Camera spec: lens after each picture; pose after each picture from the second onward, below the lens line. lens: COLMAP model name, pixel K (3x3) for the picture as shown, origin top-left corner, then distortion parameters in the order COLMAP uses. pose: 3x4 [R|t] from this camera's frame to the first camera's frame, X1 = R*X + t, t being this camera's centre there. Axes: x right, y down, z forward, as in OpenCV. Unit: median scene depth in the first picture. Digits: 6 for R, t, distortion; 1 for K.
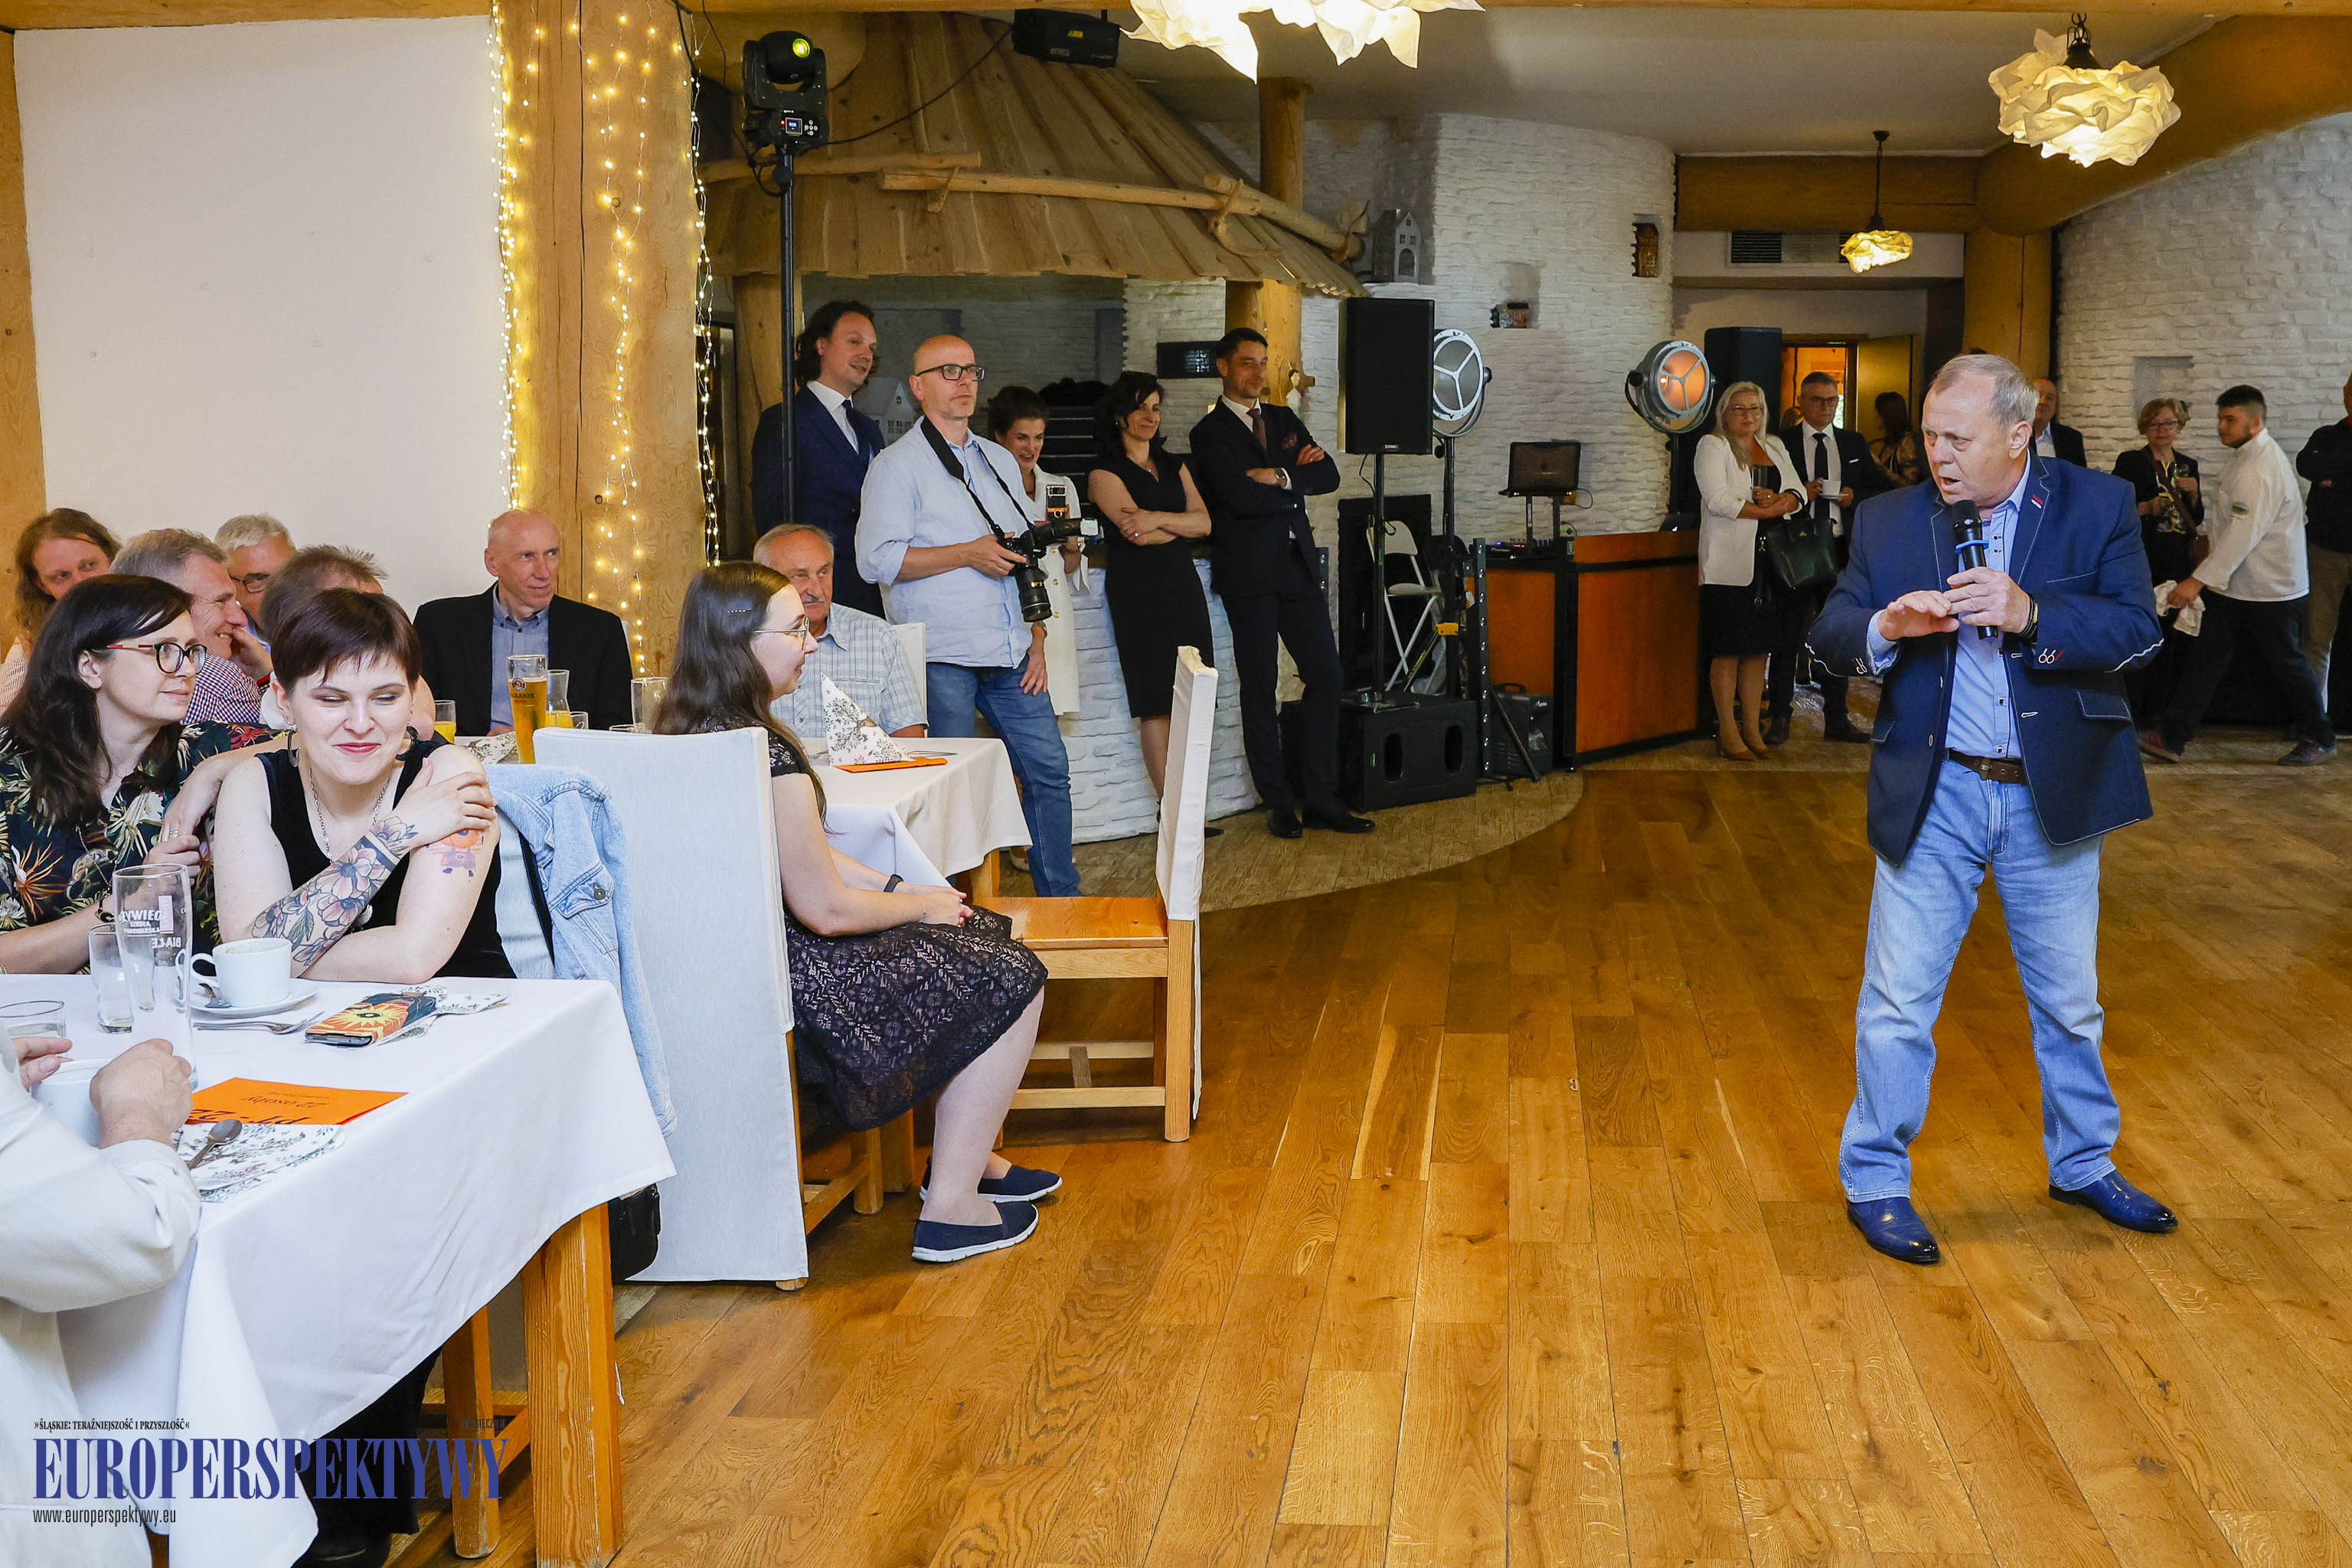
lens RADIAL K [[2409.0, 0, 1175.5], [0, 2409.0, 772.3], [0, 0, 1]] dist [-0.061955, 0.000000]
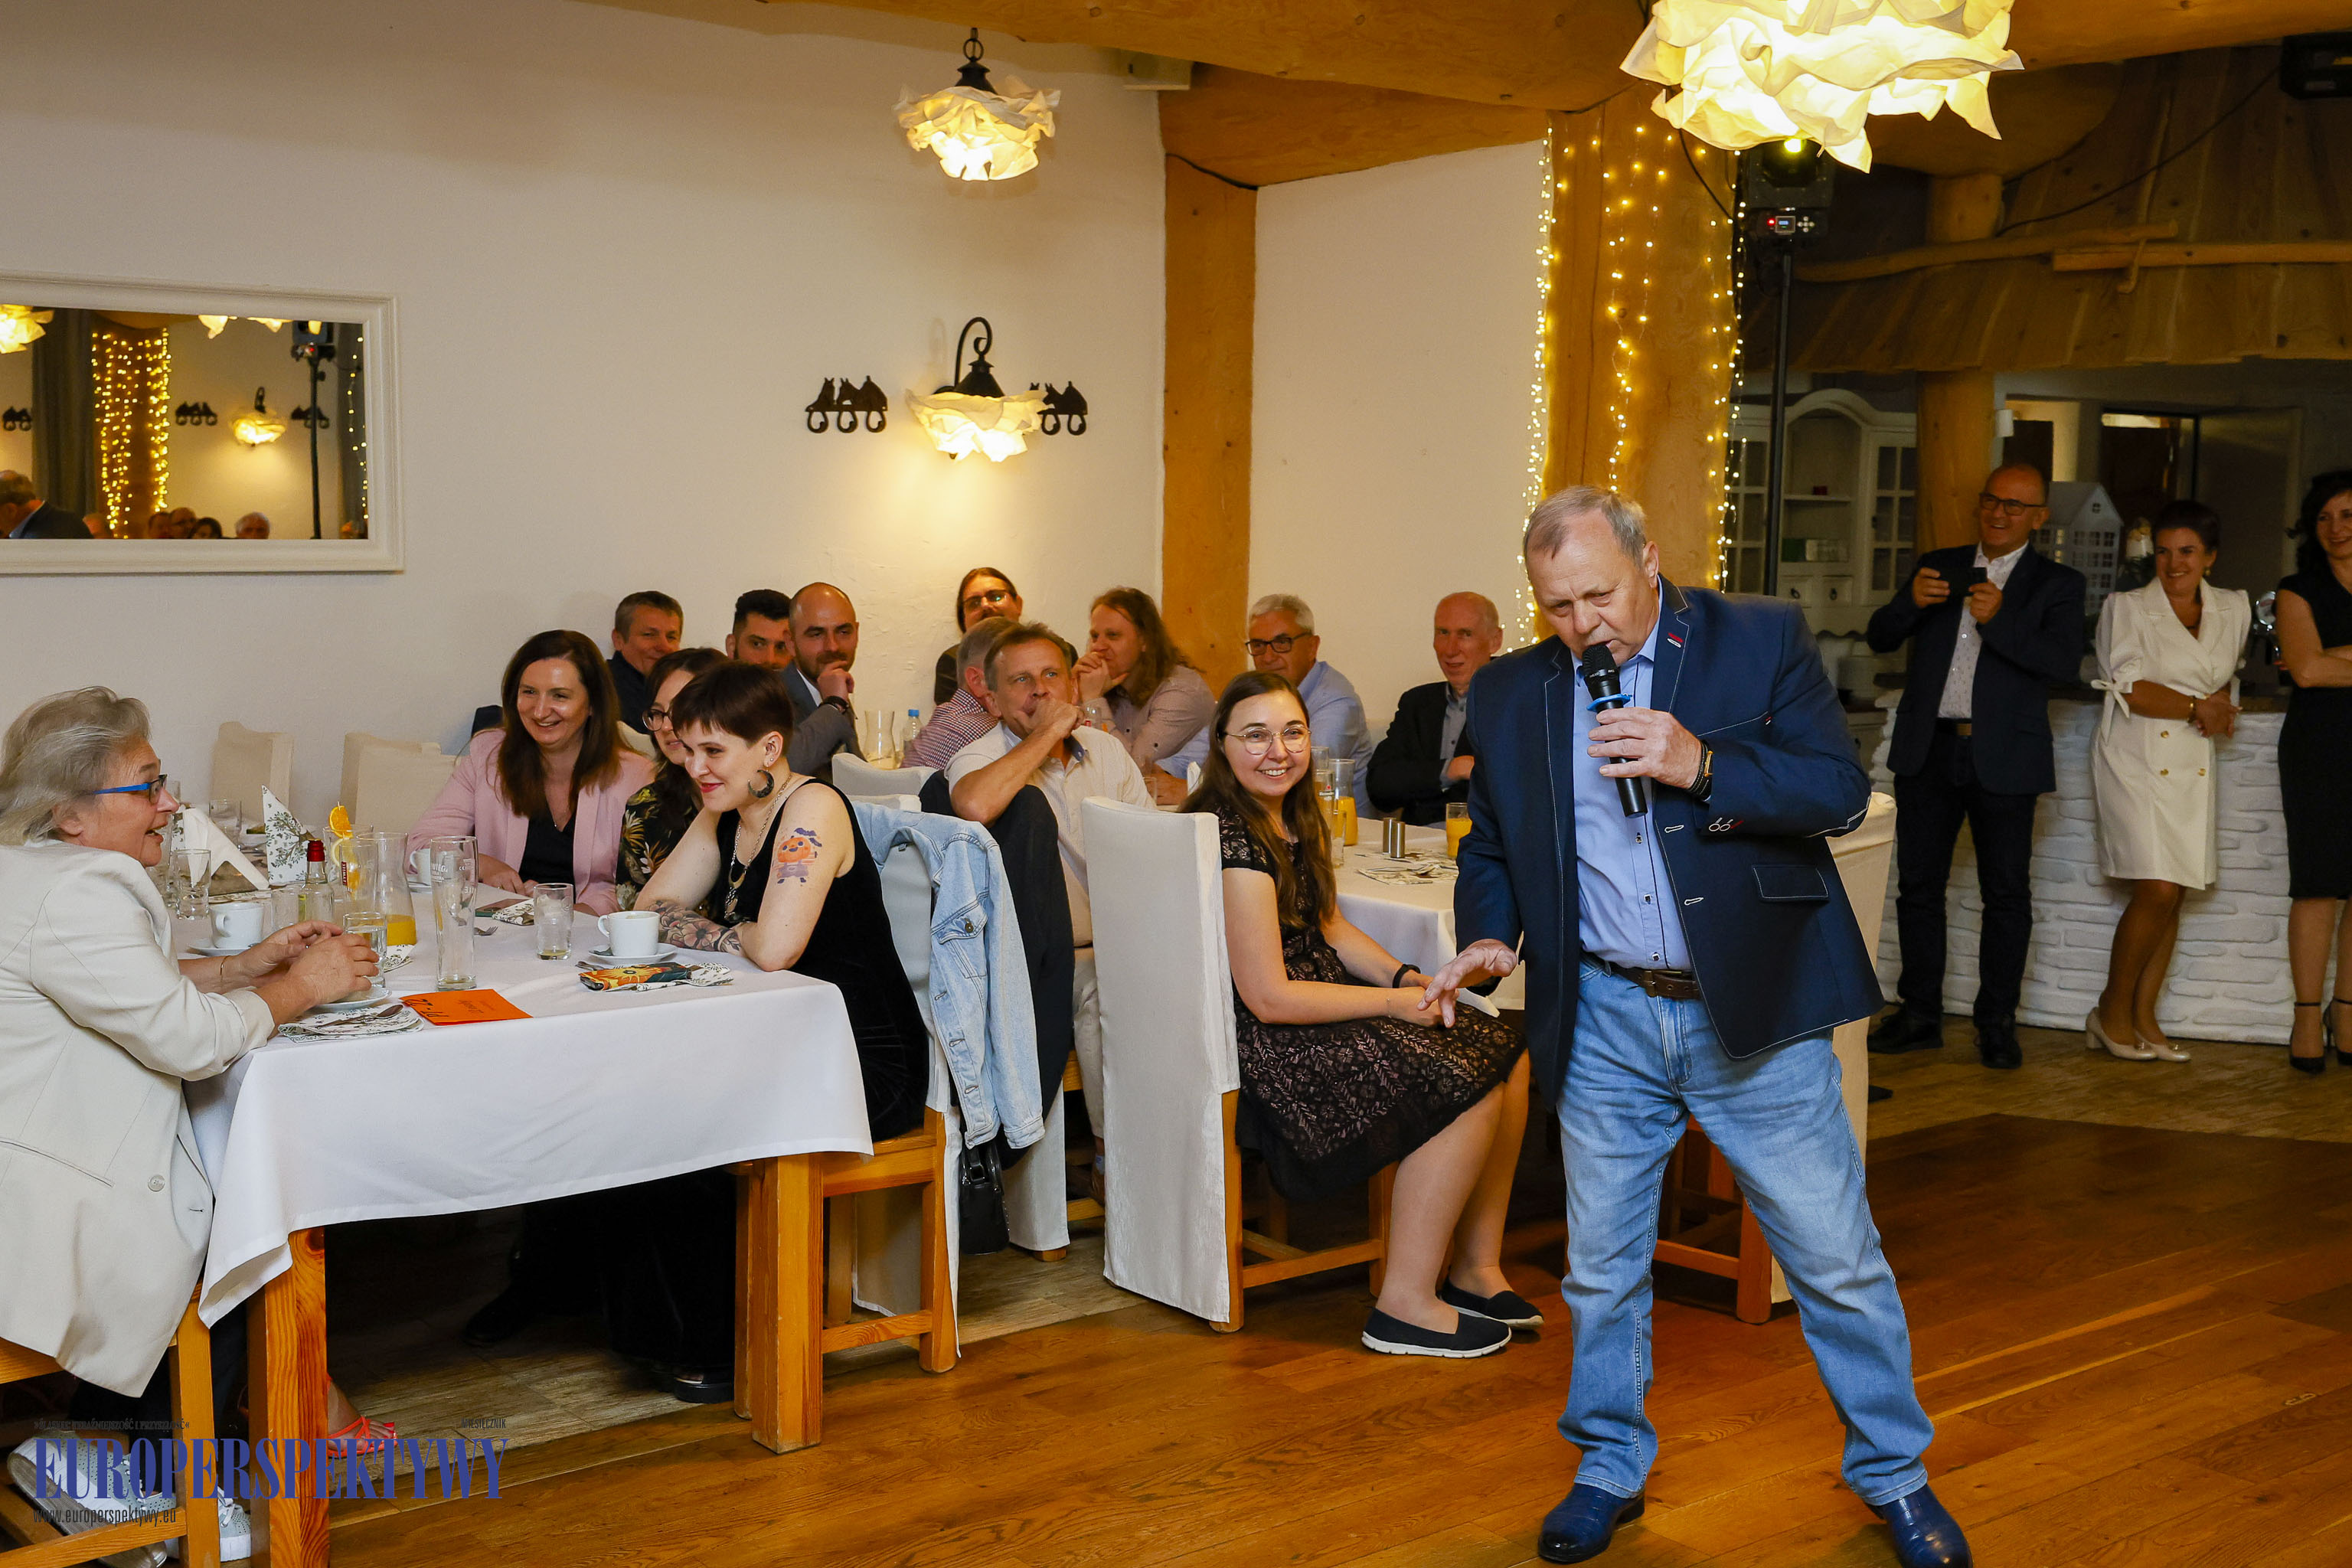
lens RADIAL K [[2755.8, 0, 1174.7], [0, 2755.8, 795.7], [0, 0, 1]] dist [0.077666, 0.000000]
pose [[0.649415, 0.099032, -0.753958, 0.648628], [-0.121822, 0.992227, 0.025398, -0.048153], [0.750613, 0.075354, 0.656431, 0.117052]]
